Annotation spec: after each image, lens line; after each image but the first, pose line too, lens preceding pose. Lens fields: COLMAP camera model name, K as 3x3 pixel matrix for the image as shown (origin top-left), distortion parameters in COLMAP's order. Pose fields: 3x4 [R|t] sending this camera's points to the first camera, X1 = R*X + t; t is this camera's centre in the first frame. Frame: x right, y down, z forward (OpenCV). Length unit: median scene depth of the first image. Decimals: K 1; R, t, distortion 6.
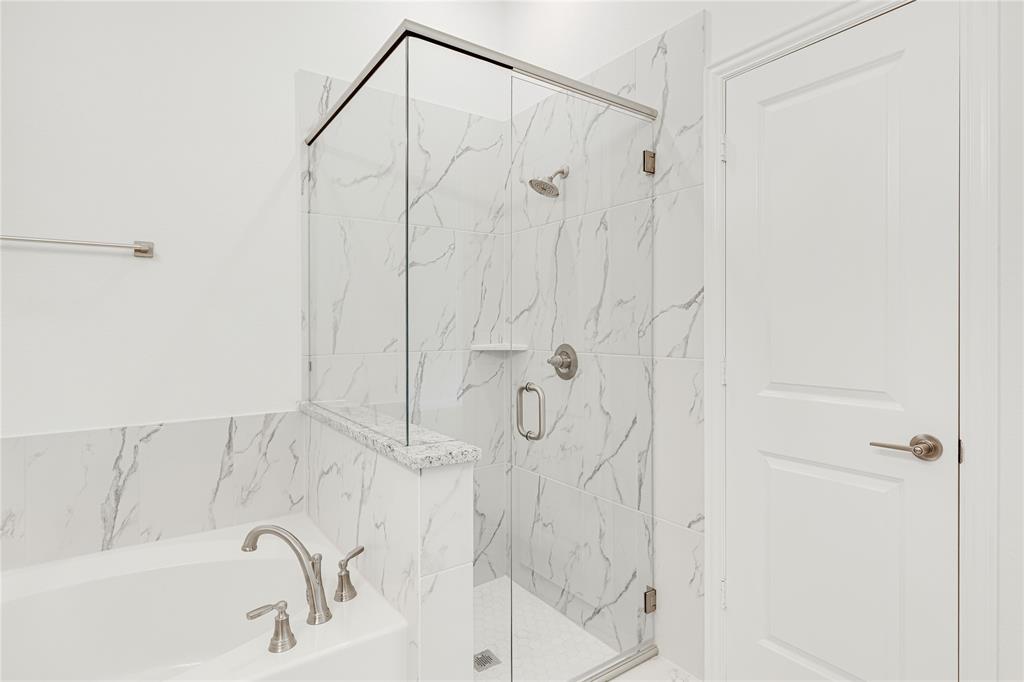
lens RADIAL K [[525.8, 0, 515.9], [0, 525.8, 327.6], [0, 0, 1]] dist [-0.006291, -0.000352]
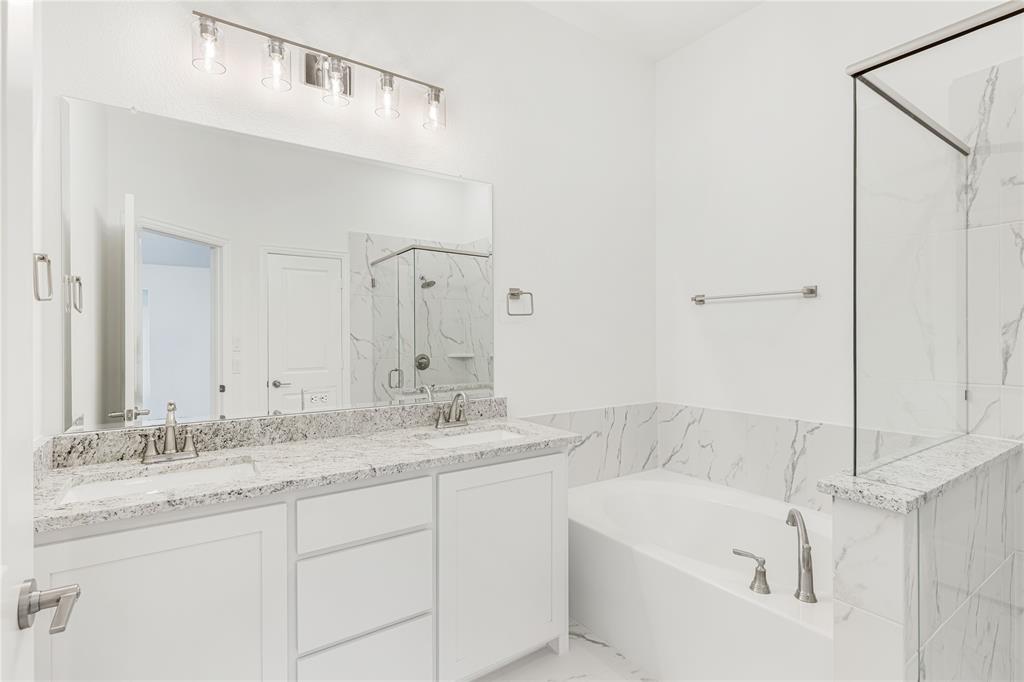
lens RADIAL K [[484.7, 0, 511.5], [0, 484.7, 337.2], [0, 0, 1]] dist [-0.000626, -0.000118]
pose [[-0.012176, 0.006088, -0.999907, 0.557220], [0.000792, 0.999981, 0.006079, -0.040288], [0.999926, -0.000718, -0.012180, 0.250263]]
